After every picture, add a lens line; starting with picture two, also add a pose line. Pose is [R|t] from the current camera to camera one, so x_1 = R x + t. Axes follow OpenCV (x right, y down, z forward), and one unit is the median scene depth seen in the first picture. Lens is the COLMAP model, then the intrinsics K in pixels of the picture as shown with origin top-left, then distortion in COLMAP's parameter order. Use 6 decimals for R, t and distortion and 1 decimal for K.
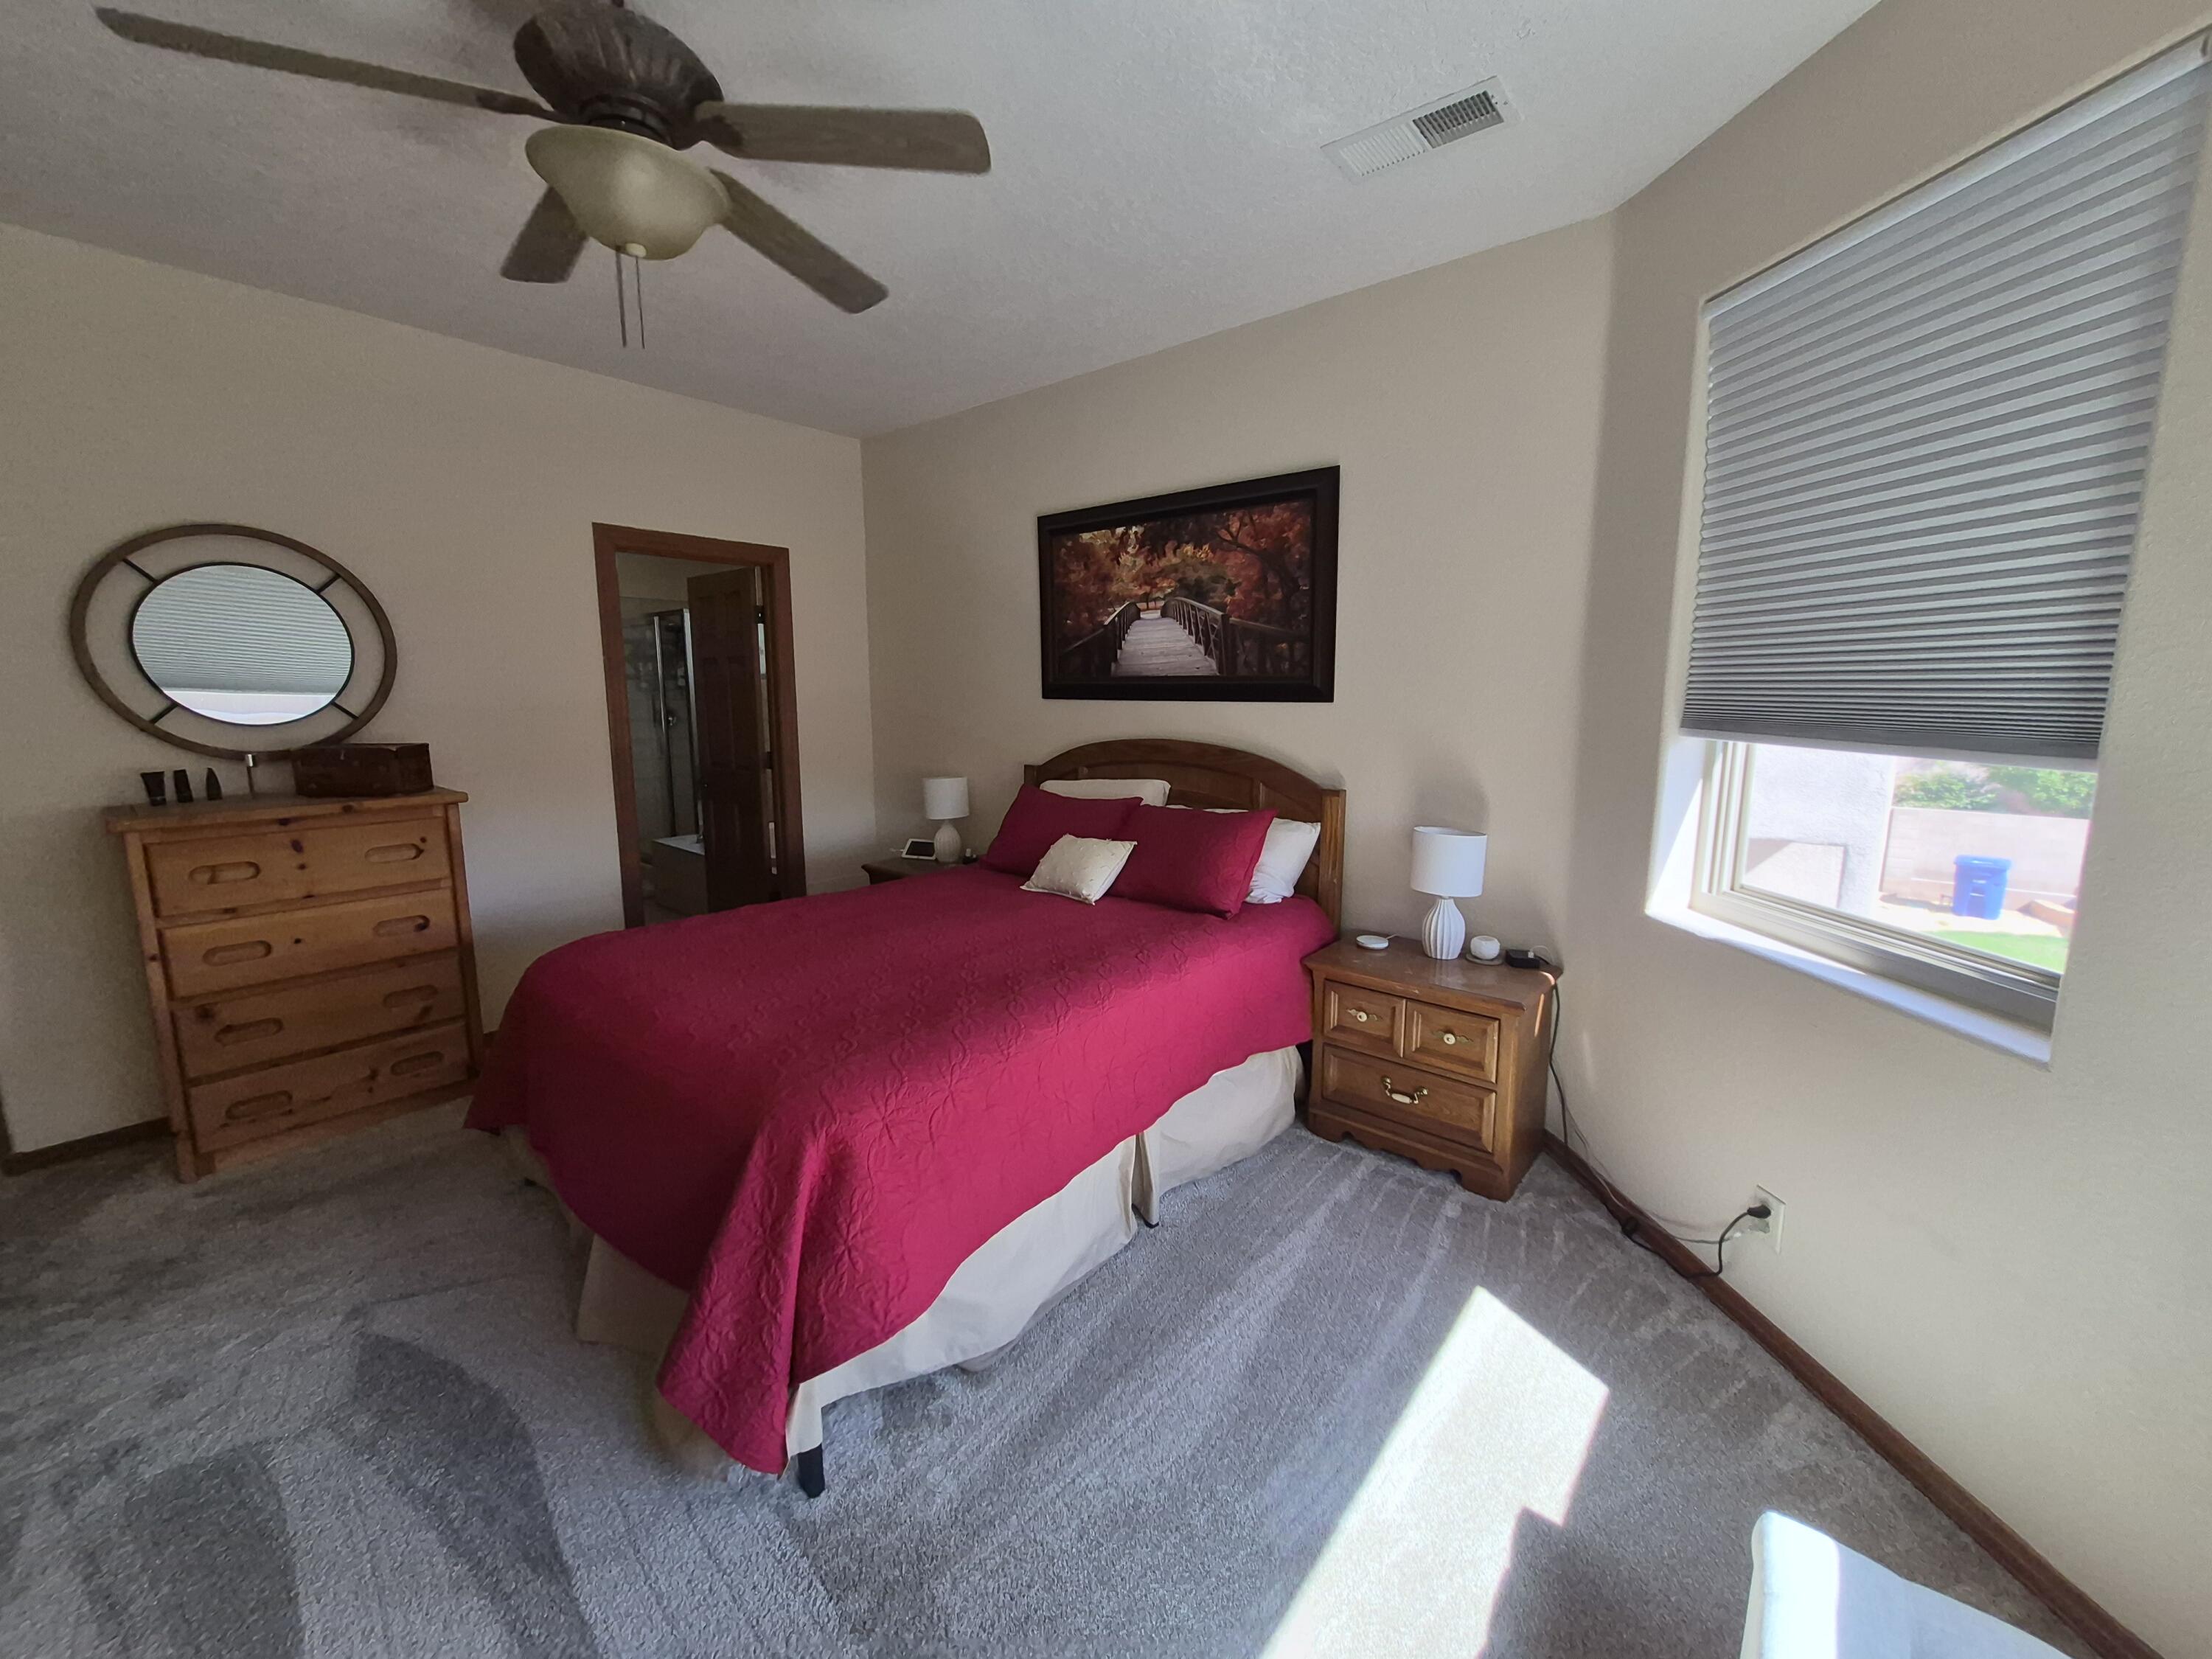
lens RADIAL K [[859.8, 0, 1101.3], [0, 859.8, 818.9], [0, 0, 1]] dist [0.001004, -0.001508]
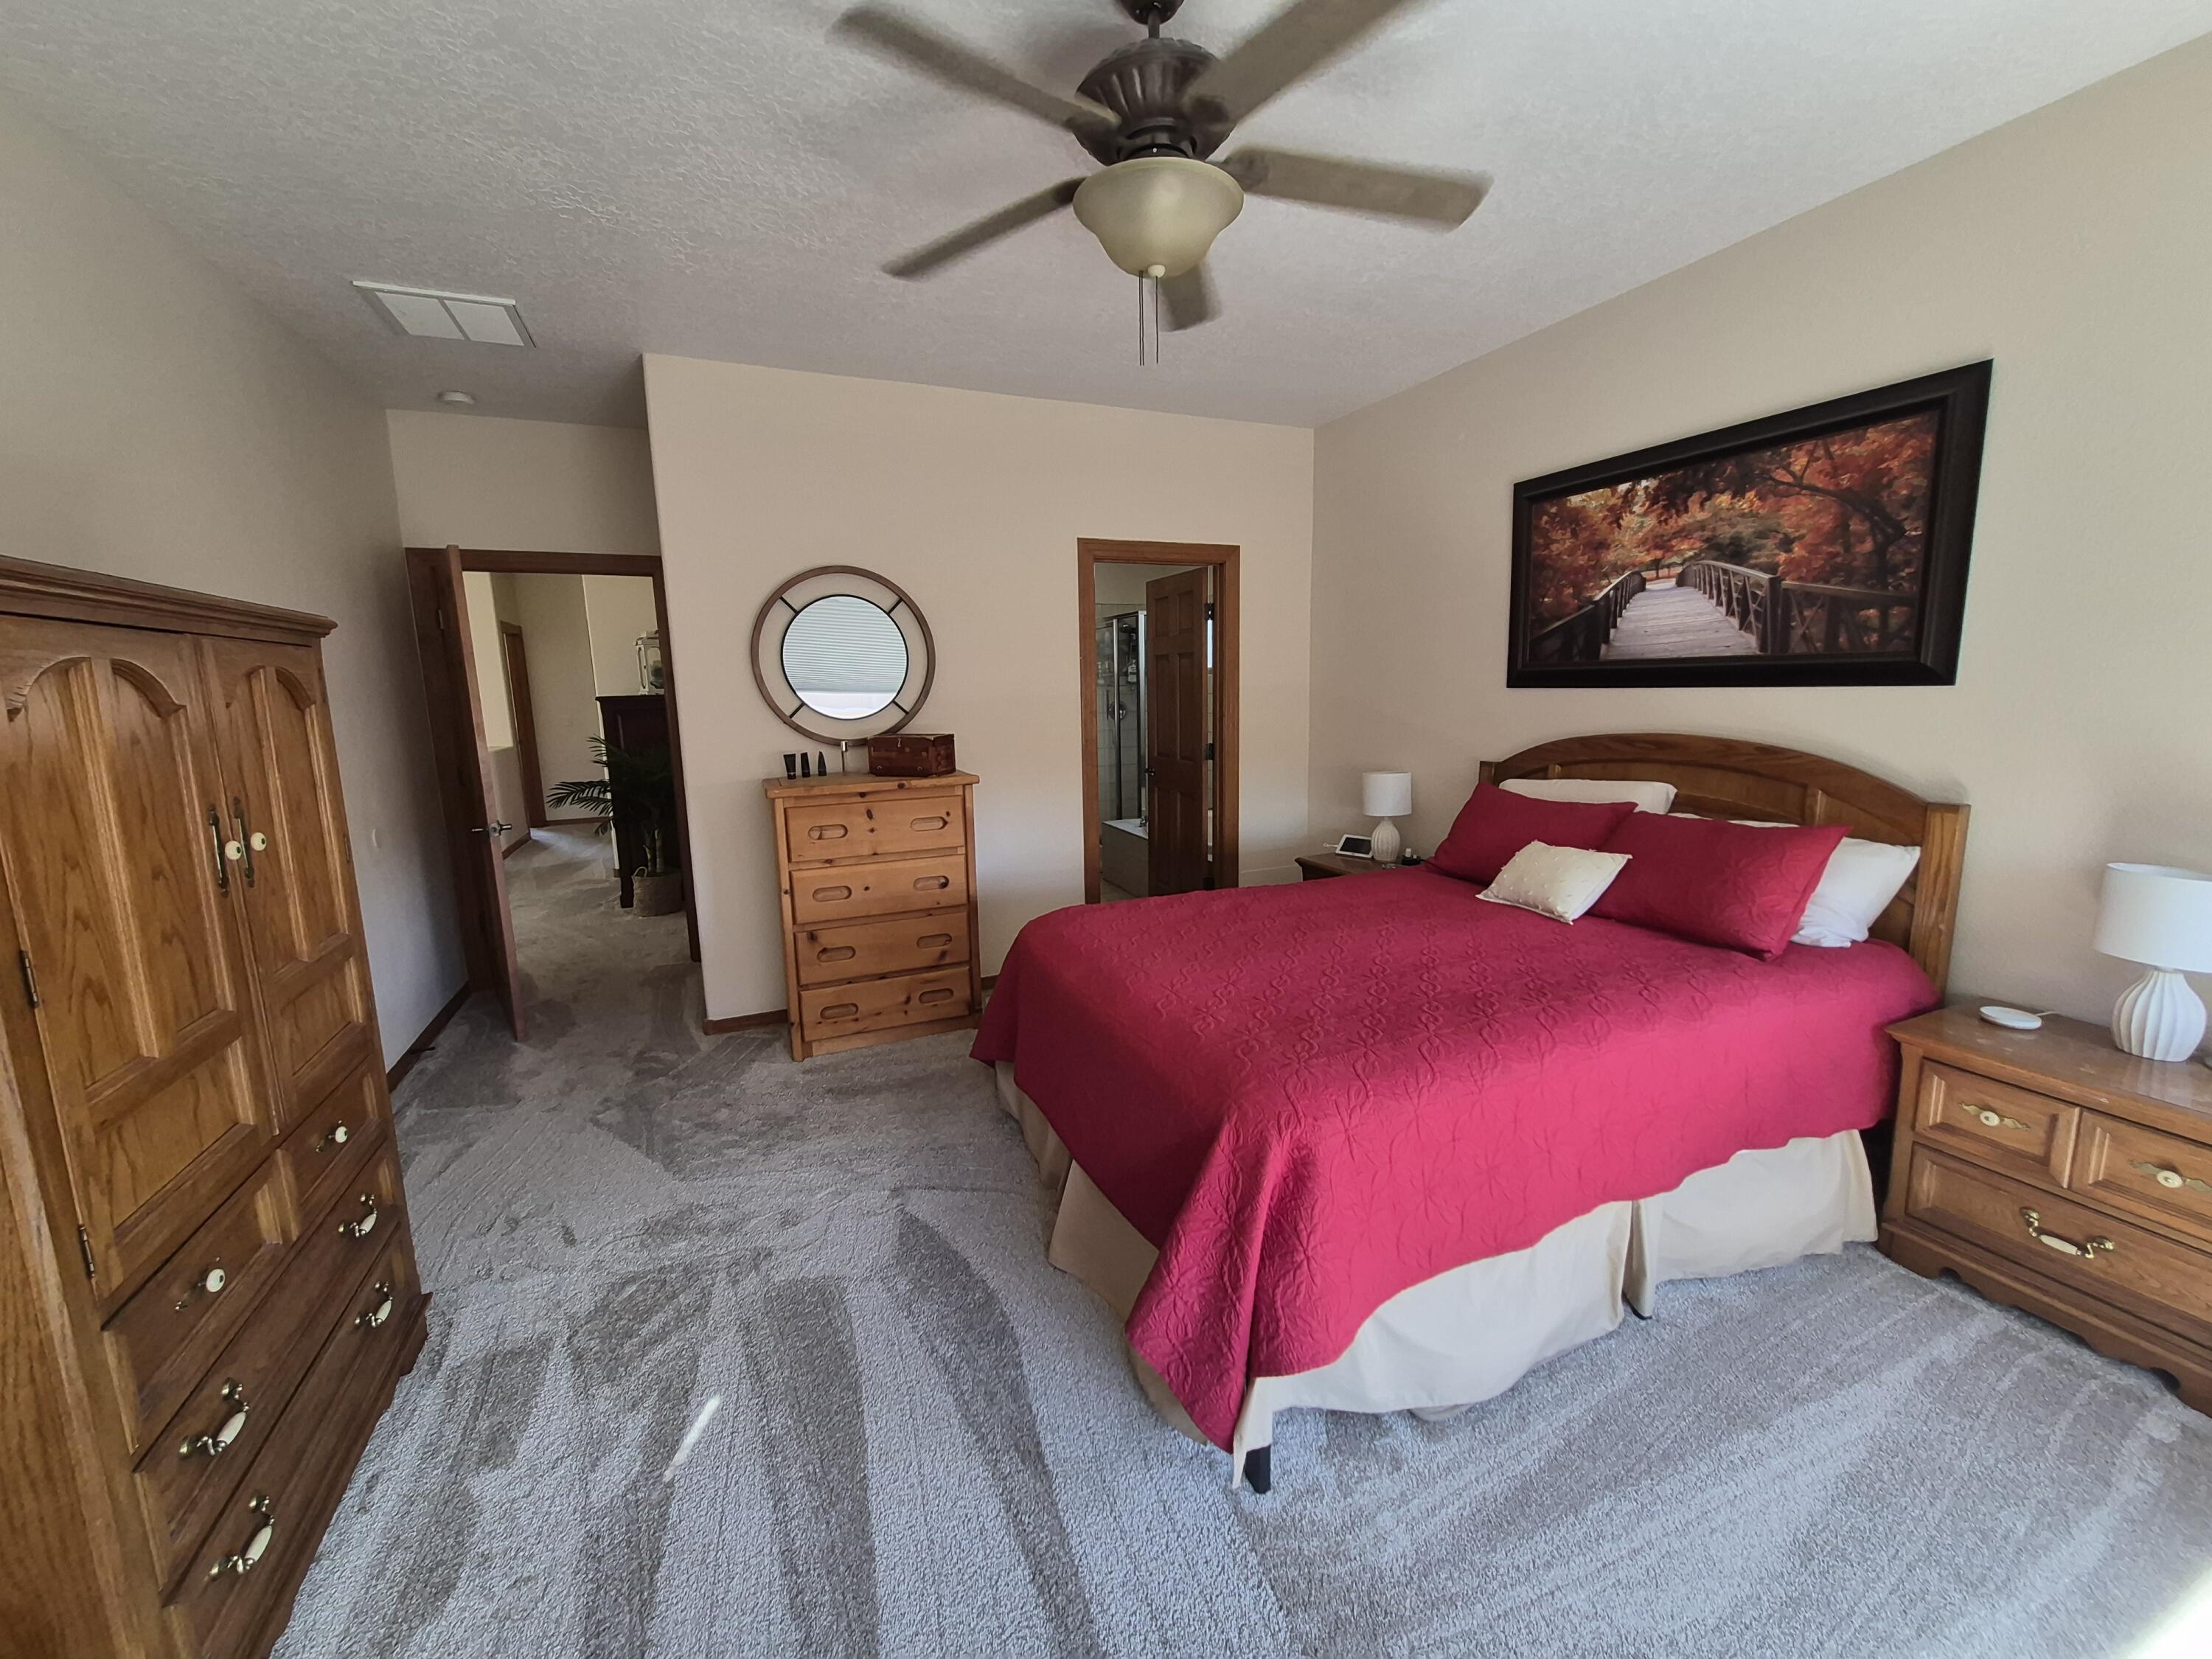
lens RADIAL K [[859.8, 0, 1101.3], [0, 859.8, 818.9], [0, 0, 1]] dist [0.001004, -0.001508]
pose [[0.892029, 0.050443, -0.449154, -0.052771], [-0.046269, 0.998723, 0.020271, -0.002515], [0.449603, 0.002700, 0.893224, 0.013767]]
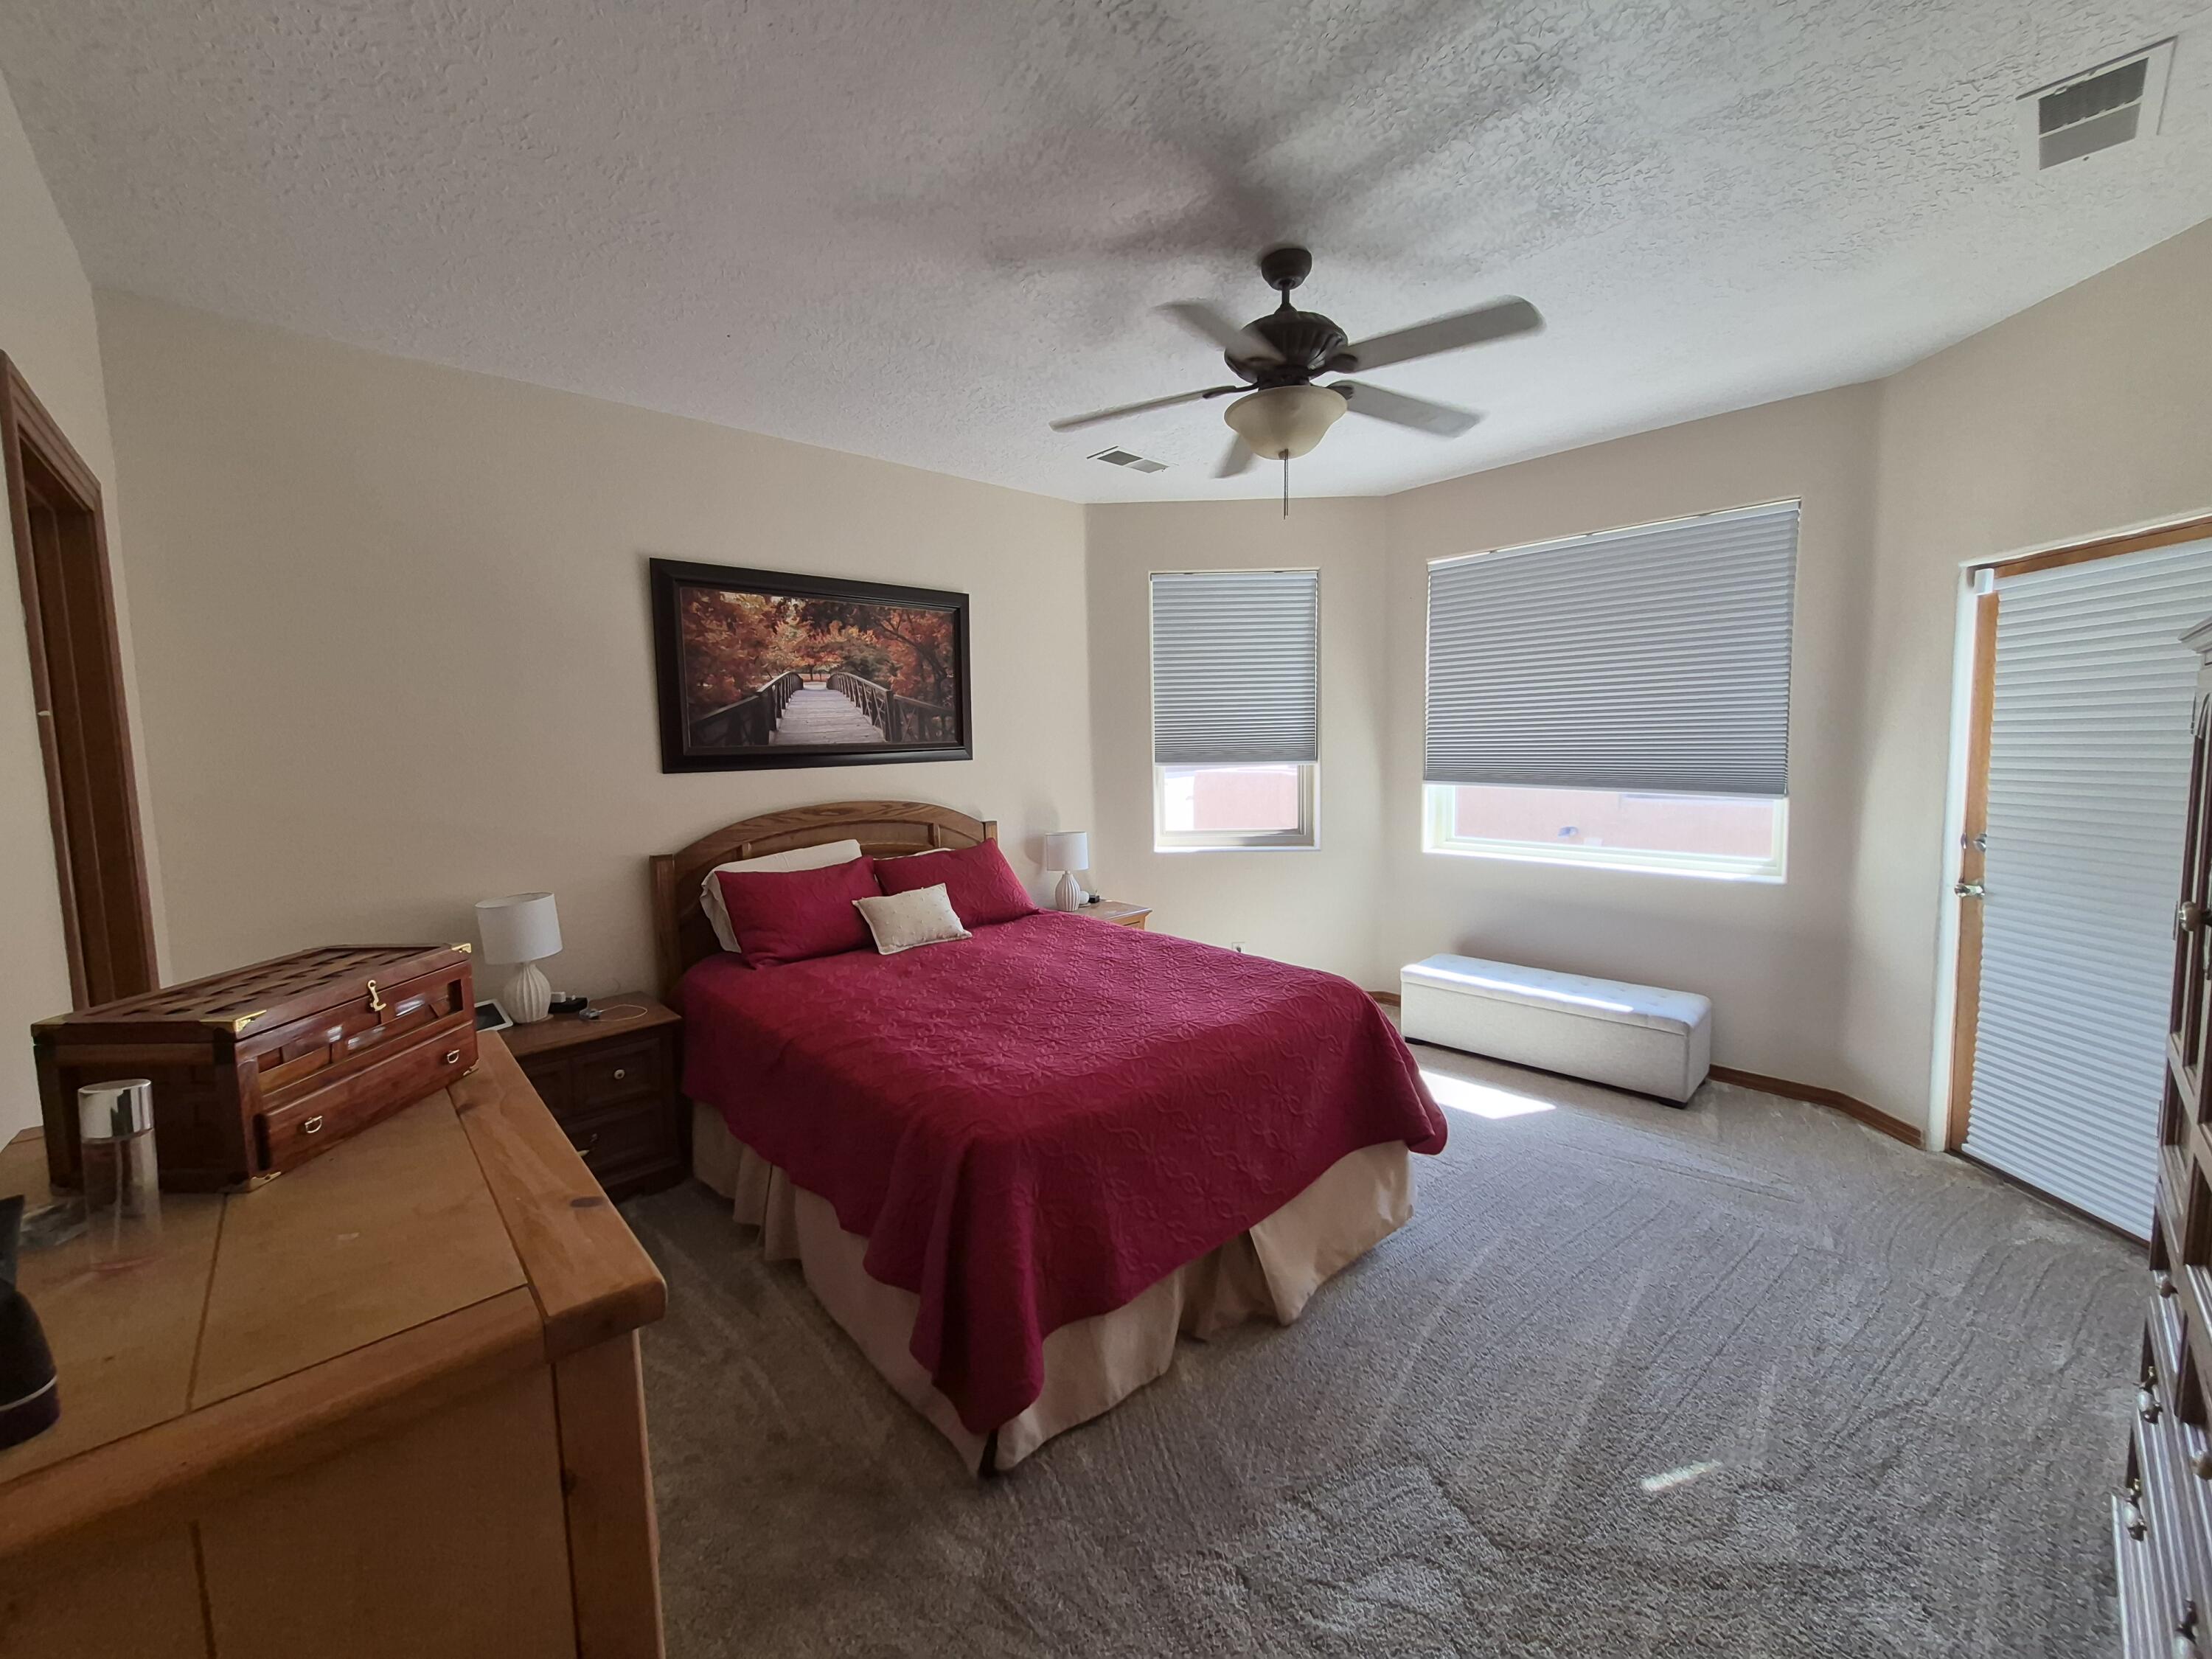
lens RADIAL K [[859.8, 0, 1101.3], [0, 859.8, 818.9], [0, 0, 1]] dist [0.001004, -0.001508]
pose [[0.130756, -0.096802, 0.986677, -1.215273], [0.177491, 0.981429, 0.072765, -0.120430], [-0.975397, 0.165612, 0.145509, 0.692384]]
